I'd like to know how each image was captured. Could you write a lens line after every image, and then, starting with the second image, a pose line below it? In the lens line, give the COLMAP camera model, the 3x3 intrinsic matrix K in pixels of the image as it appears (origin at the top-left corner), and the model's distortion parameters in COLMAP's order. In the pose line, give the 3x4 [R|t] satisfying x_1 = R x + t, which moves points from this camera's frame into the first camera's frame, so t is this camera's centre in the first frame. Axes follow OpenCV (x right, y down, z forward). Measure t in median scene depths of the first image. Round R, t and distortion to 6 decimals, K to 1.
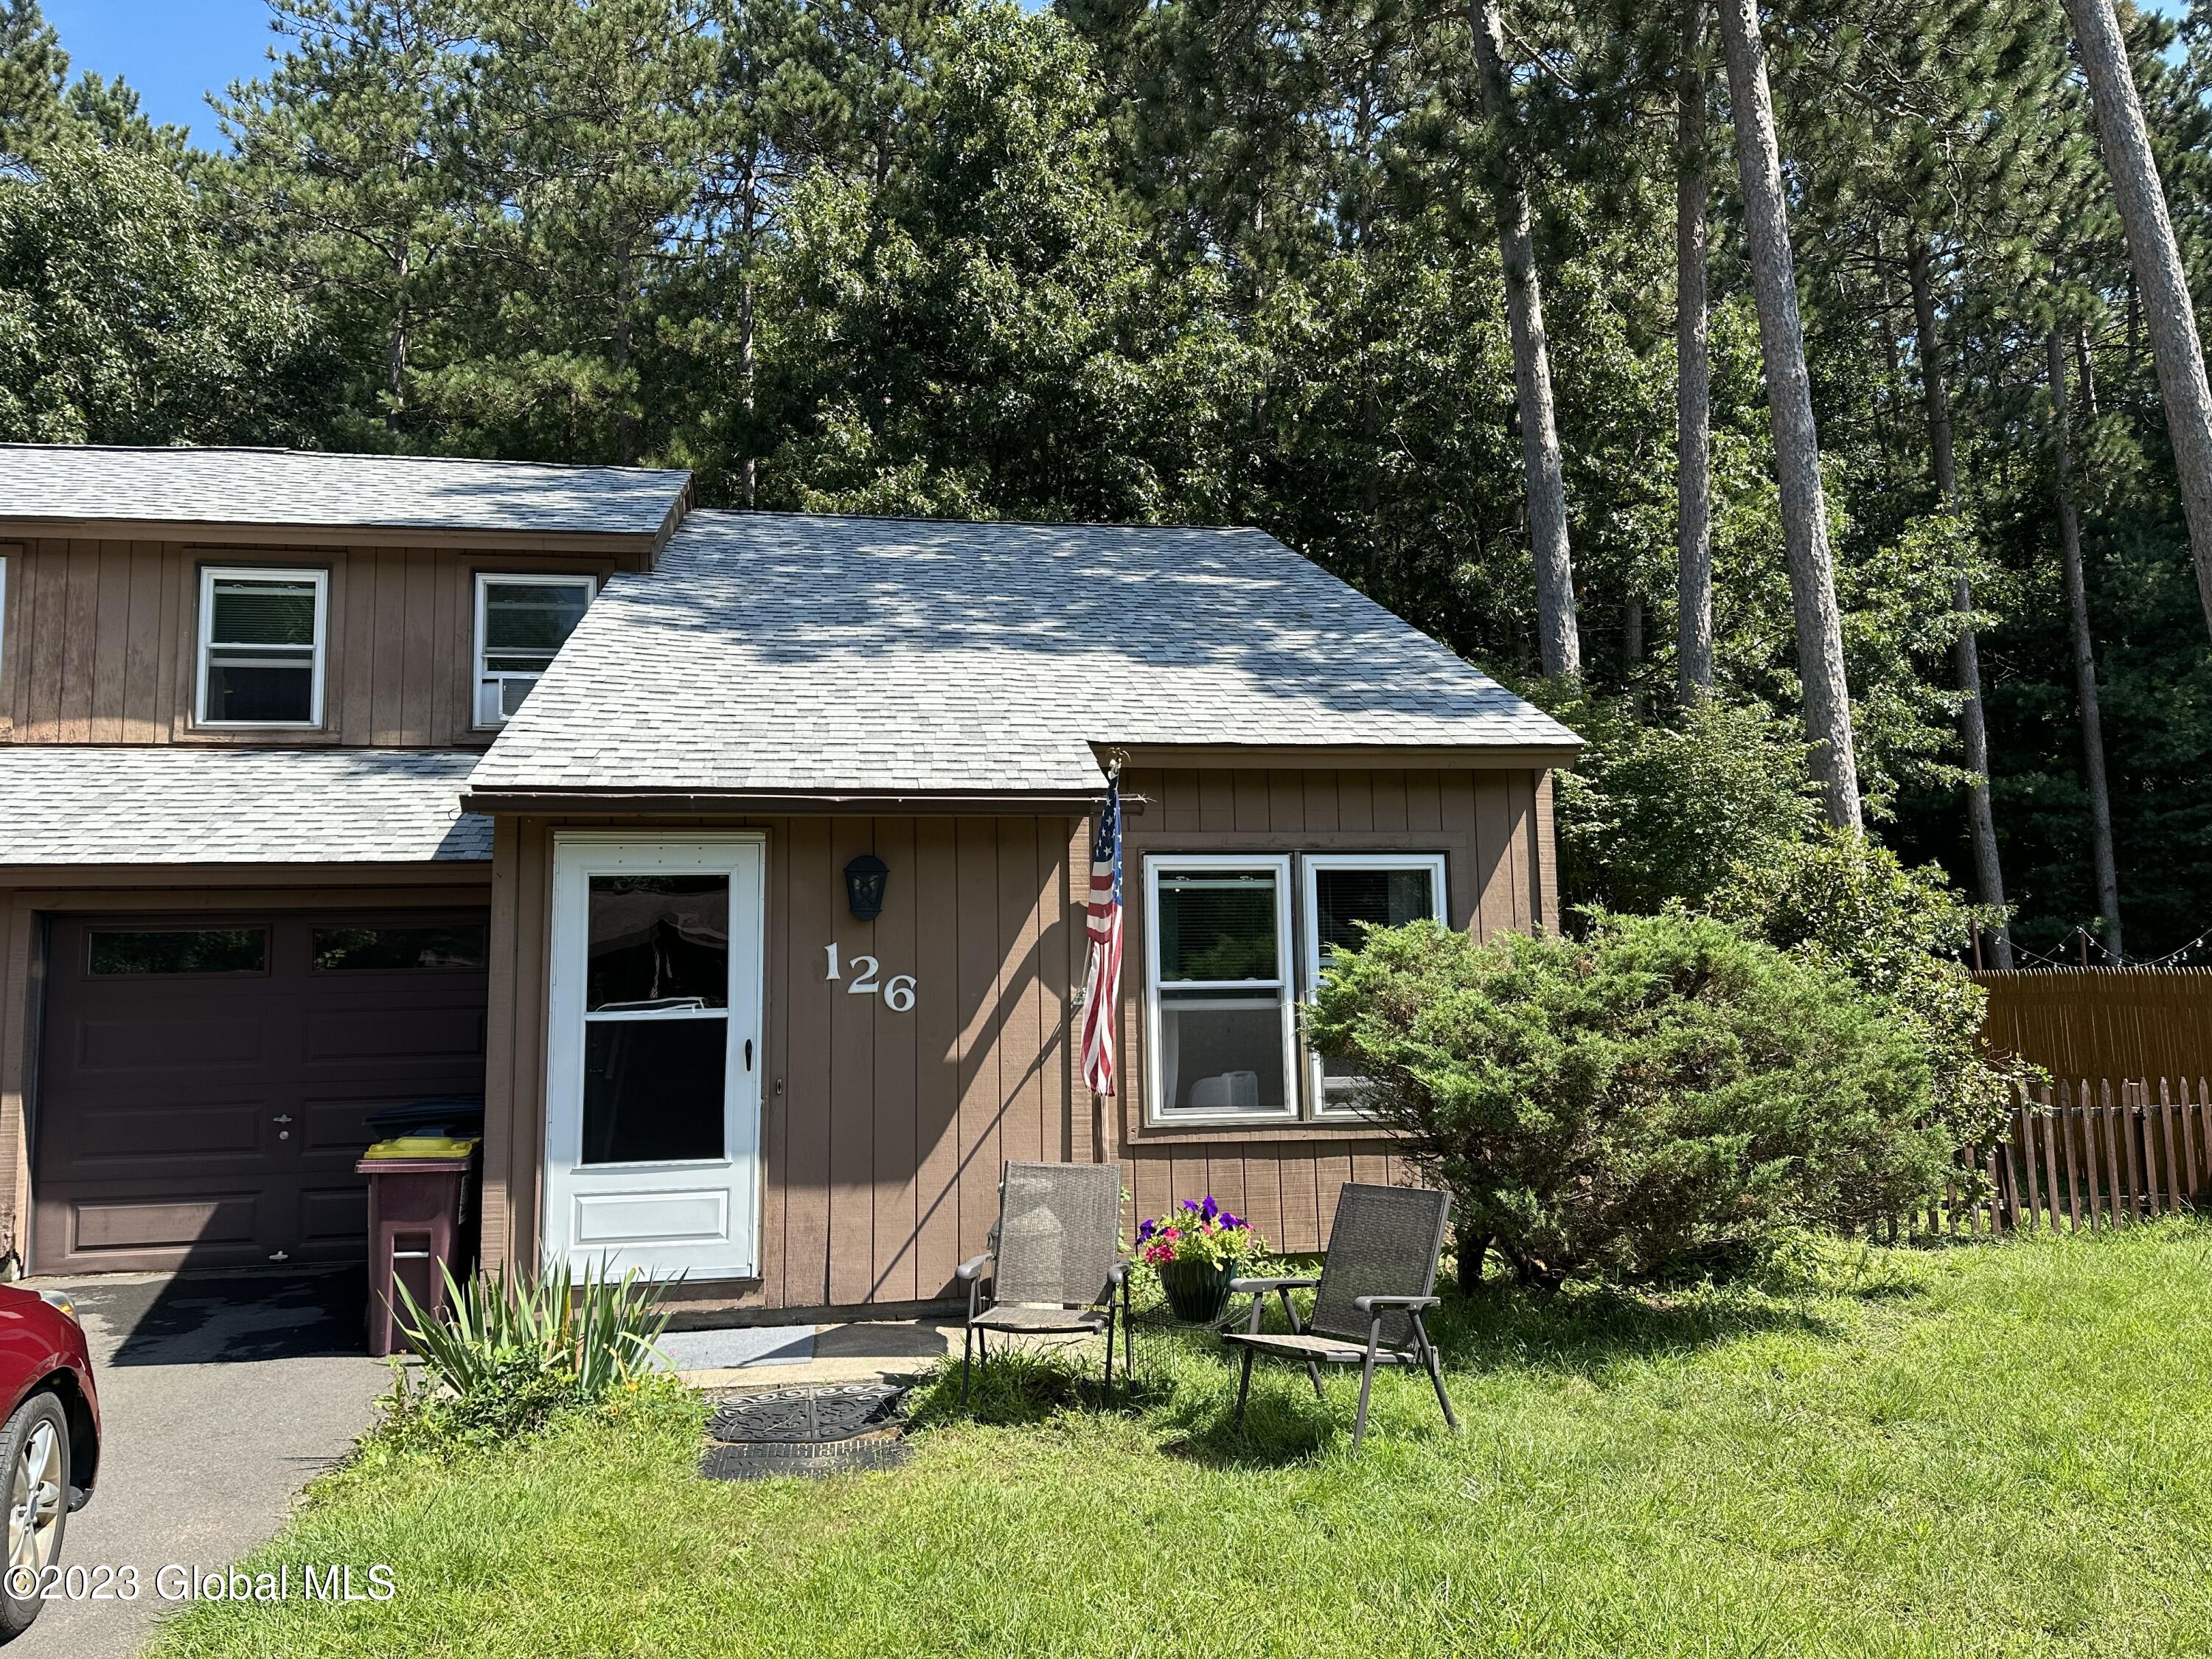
lens RADIAL K [[1541.0, 0, 1107.8], [0, 1541.0, 826.0], [0, 0, 1]] dist [0.010647, -0.014413]
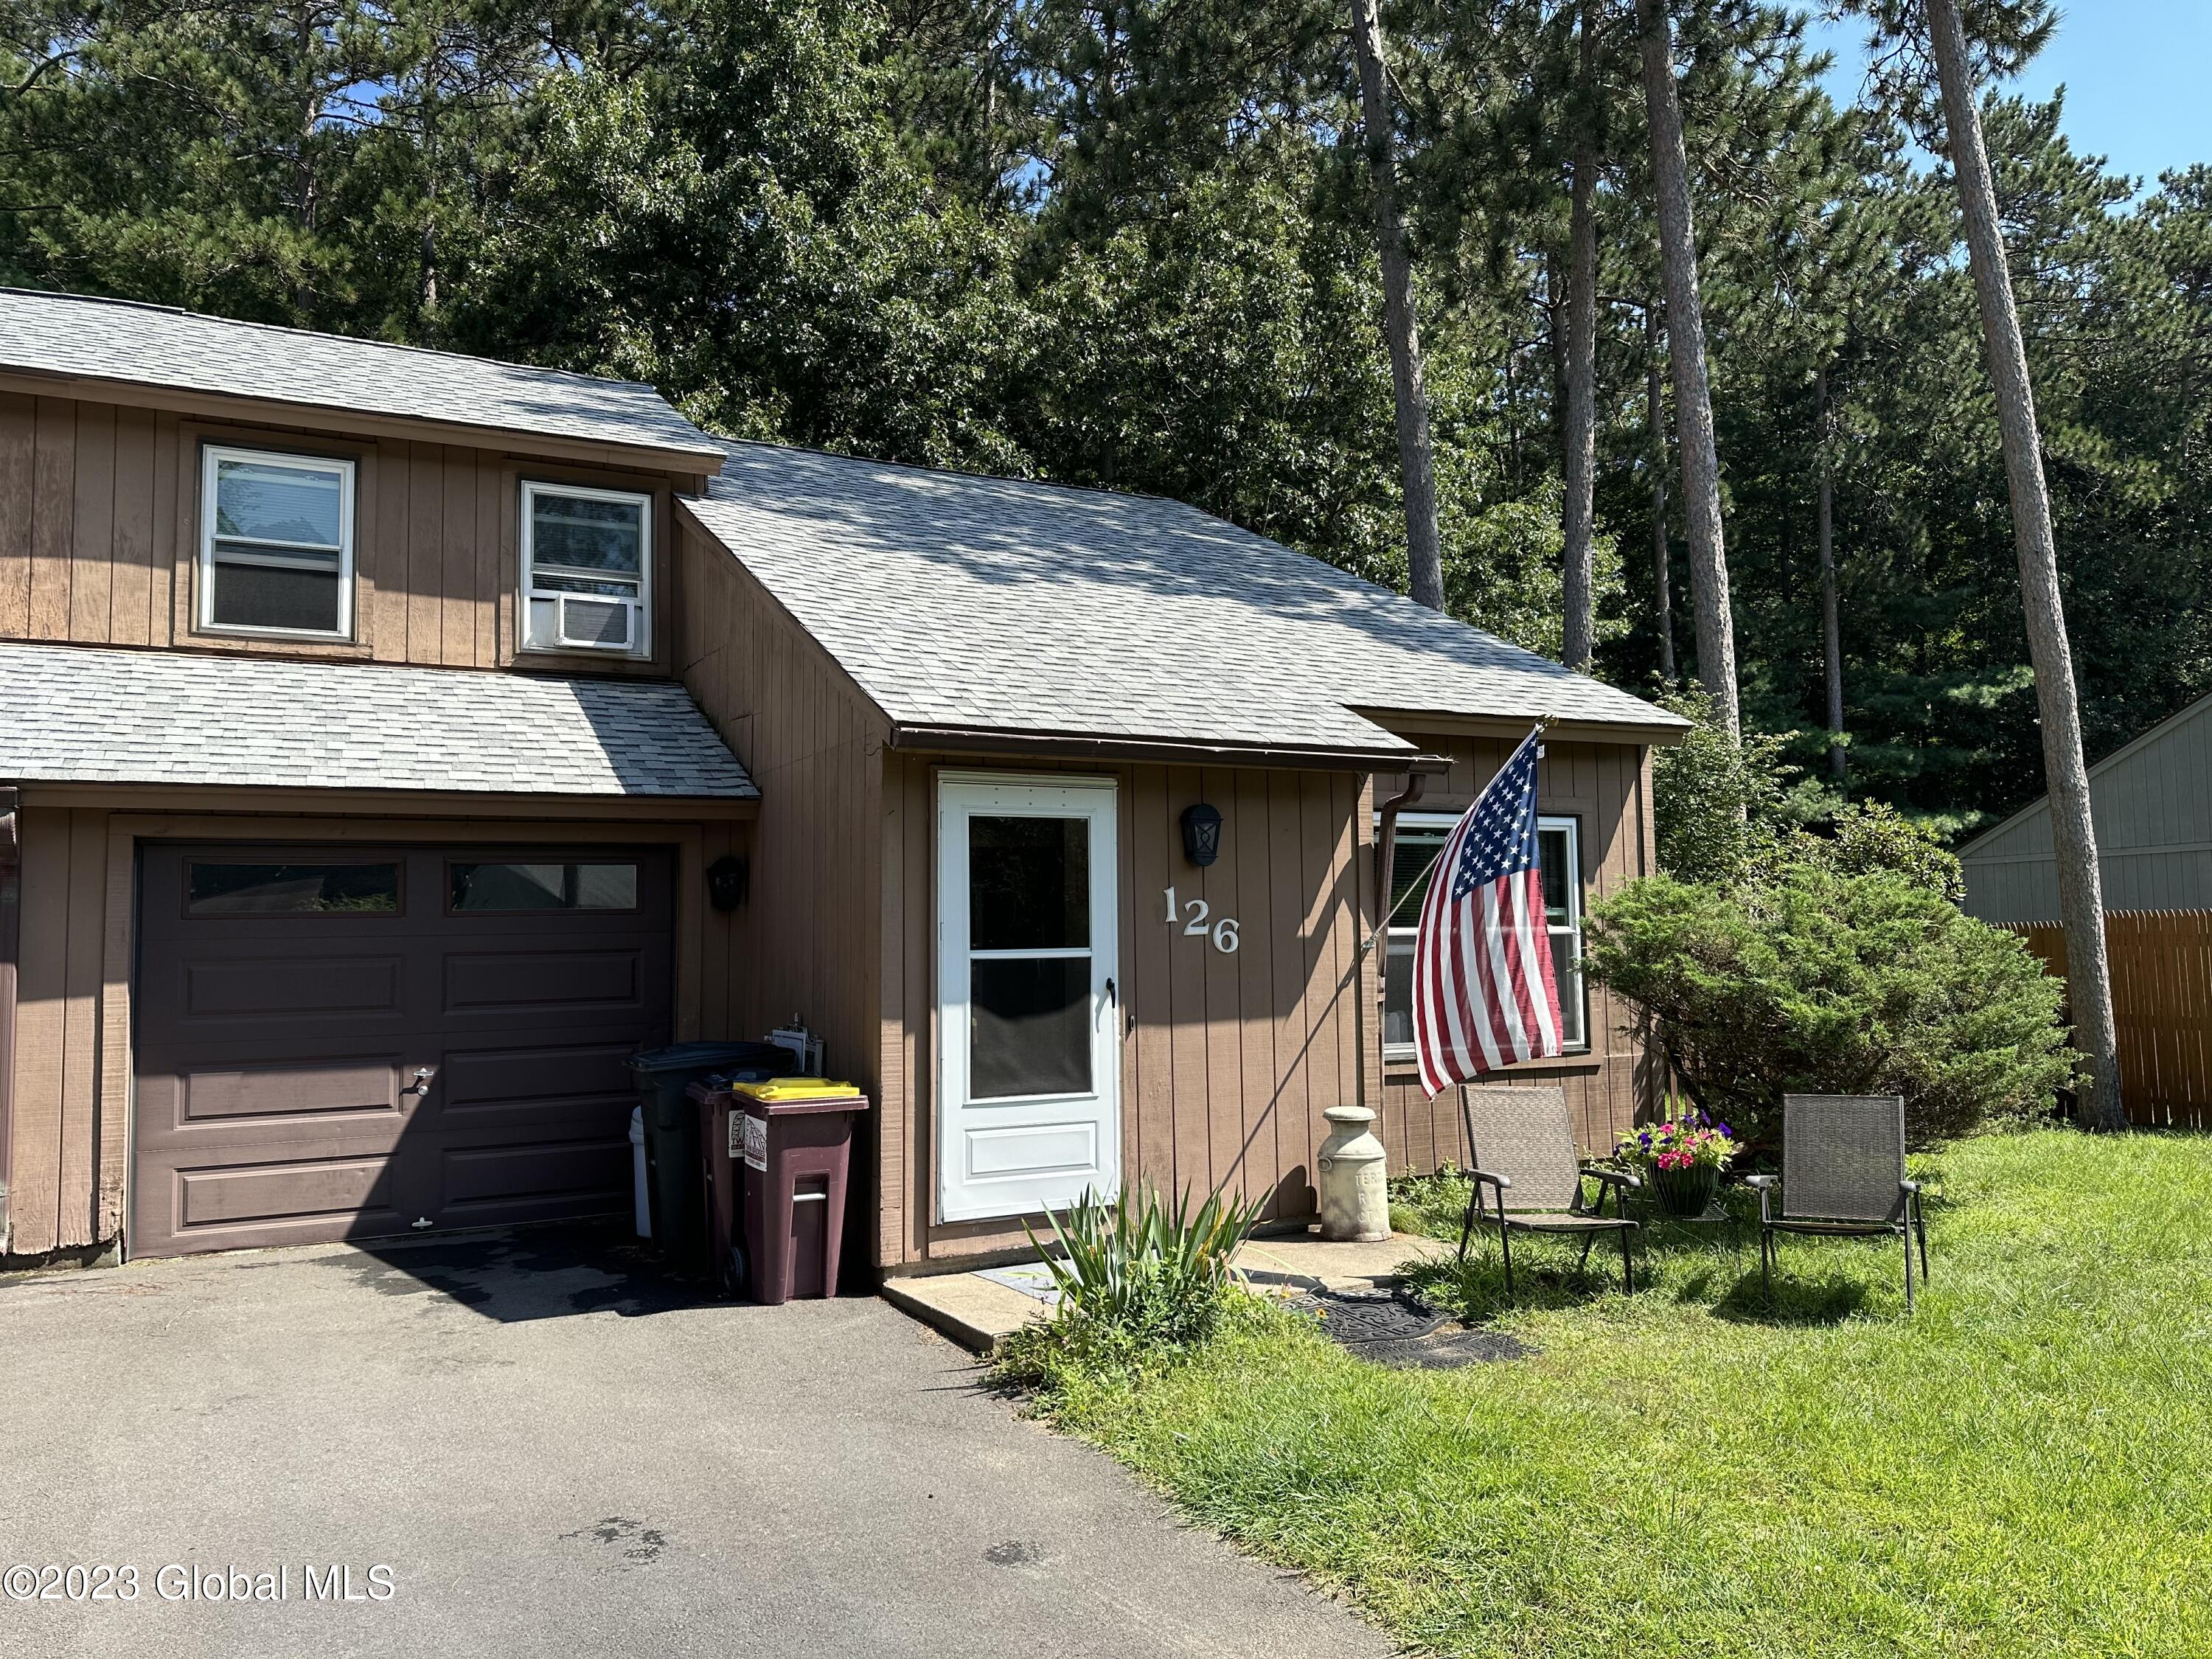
lens RADIAL K [[1541.0, 0, 1108.5], [0, 1541.0, 832.7], [0, 0, 1]] dist [0.010647, -0.014413]
pose [[0.951598, 0.025858, 0.306256, -0.455381], [-0.035348, 0.999050, 0.025481, 0.012001], [-0.305306, -0.035073, 0.951608, 0.018006]]
